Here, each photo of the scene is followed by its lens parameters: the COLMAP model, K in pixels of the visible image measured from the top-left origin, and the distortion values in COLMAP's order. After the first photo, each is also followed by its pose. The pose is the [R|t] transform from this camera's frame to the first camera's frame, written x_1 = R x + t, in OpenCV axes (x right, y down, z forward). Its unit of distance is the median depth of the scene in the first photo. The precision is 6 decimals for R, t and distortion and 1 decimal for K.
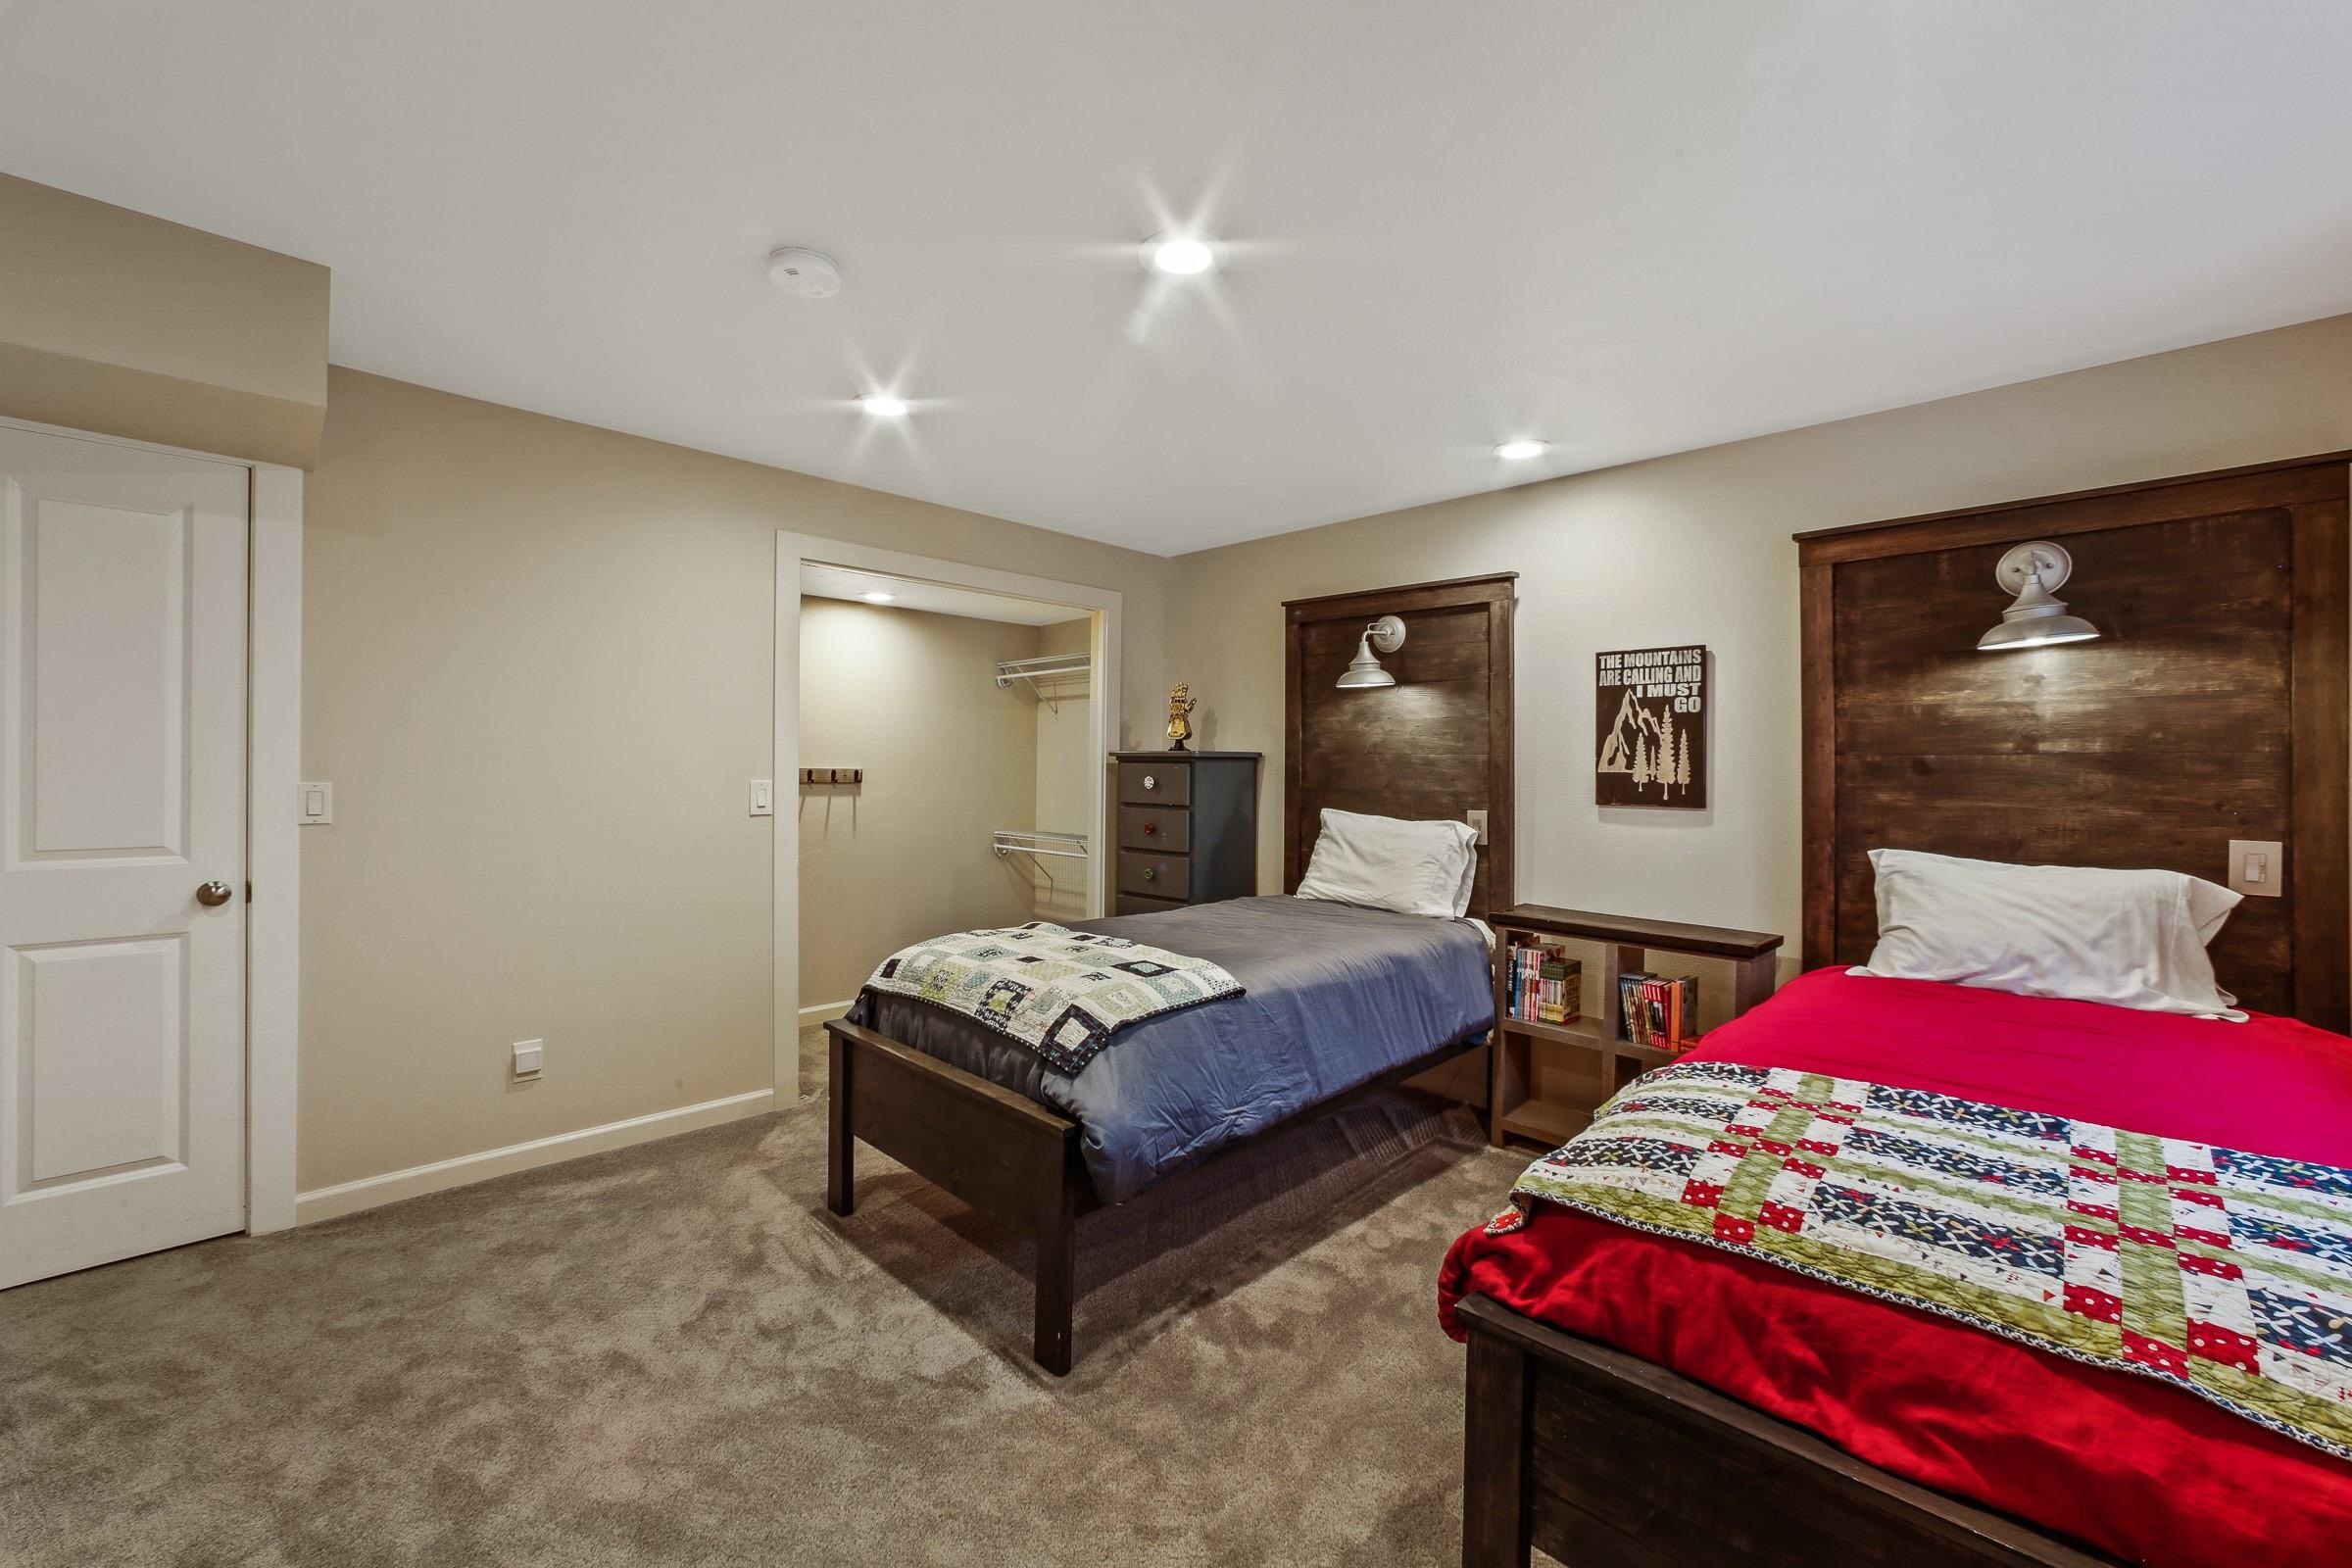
lens RADIAL K [[954.0, 0, 1169.0], [0, 954.0, 766.5], [0, 0, 1]] dist [-0.033603, 0.014525]
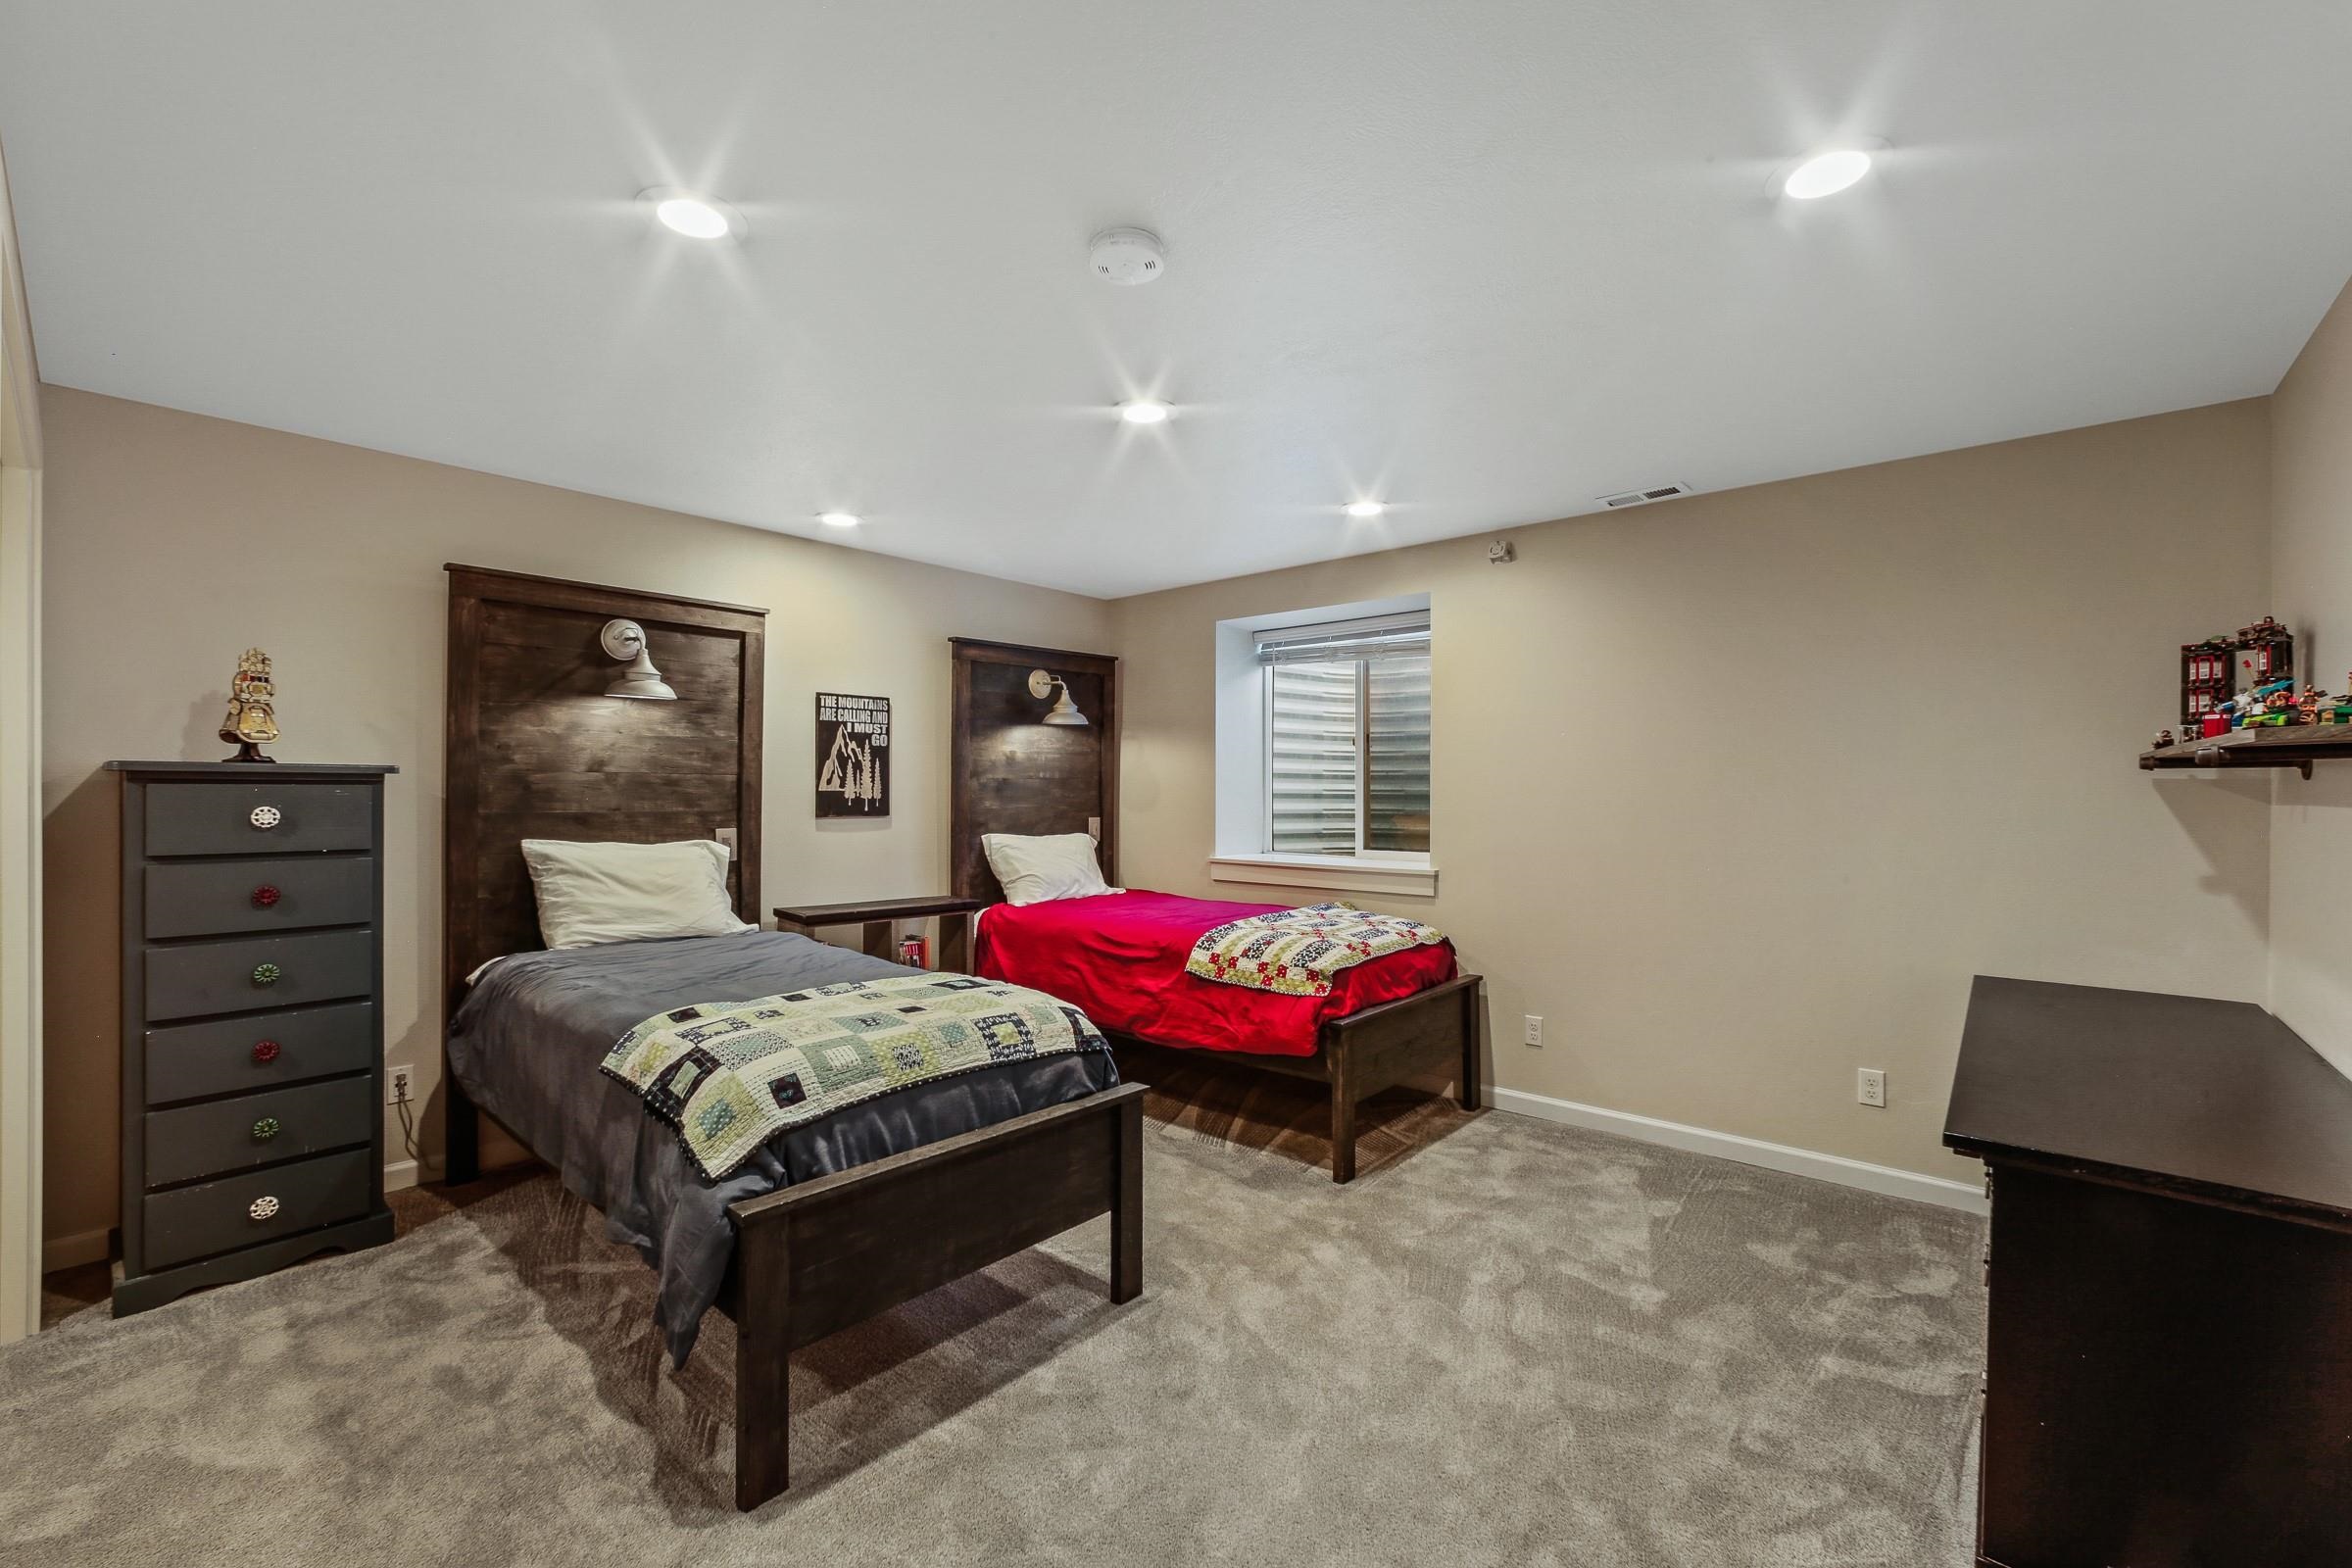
lens RADIAL K [[954.0, 0, 1169.0], [0, 954.0, 766.5], [0, 0, 1]] dist [-0.033603, 0.014525]
pose [[-0.044266, 0.015312, 0.998902, -0.807720], [0.000902, 0.999883, -0.015288, -0.006015], [-0.999019, 0.000224, -0.044275, 0.621893]]
